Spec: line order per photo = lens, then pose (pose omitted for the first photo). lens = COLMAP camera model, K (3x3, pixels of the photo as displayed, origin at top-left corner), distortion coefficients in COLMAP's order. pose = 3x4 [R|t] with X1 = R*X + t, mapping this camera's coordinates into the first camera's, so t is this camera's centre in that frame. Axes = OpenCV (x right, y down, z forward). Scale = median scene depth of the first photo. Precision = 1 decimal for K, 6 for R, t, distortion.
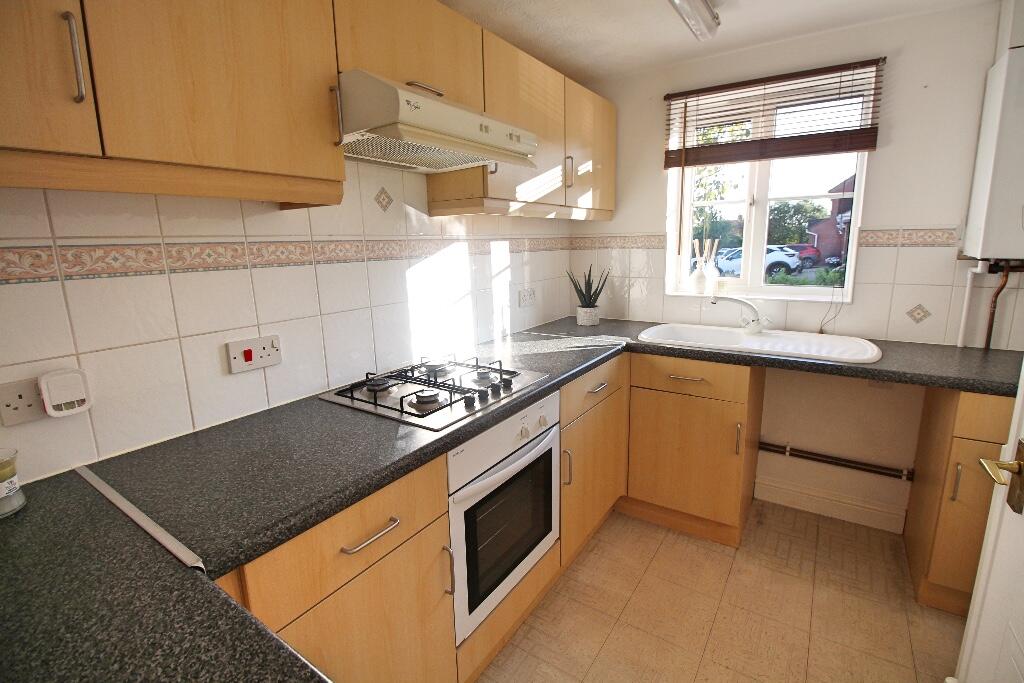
lens RADIAL K [[460.6, 0, 530.9], [0, 460.6, 334.6], [0, 0, 1]] dist [0.000922, -0.018229]
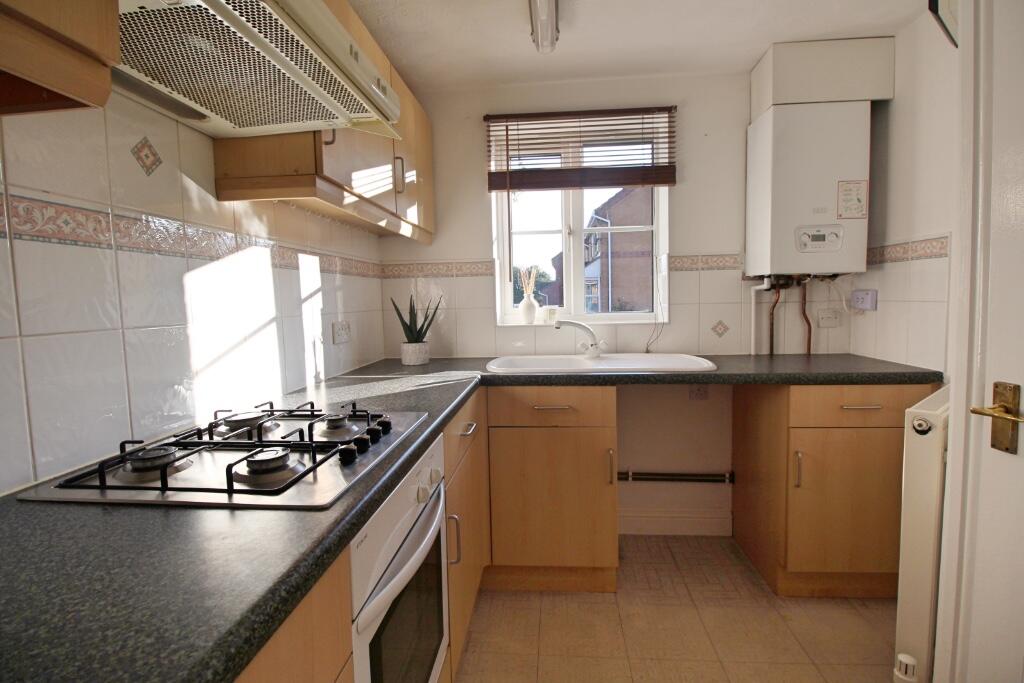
lens RADIAL K [[475.2, 0, 510.6], [0, 475.2, 337.2], [0, 0, 1]] dist [-0.000098, -0.011203]
pose [[0.884304, -0.036764, 0.465461, -0.157337], [0.097918, 0.989329, -0.107889, 0.050856], [-0.456528, 0.140984, 0.878468, 0.209618]]
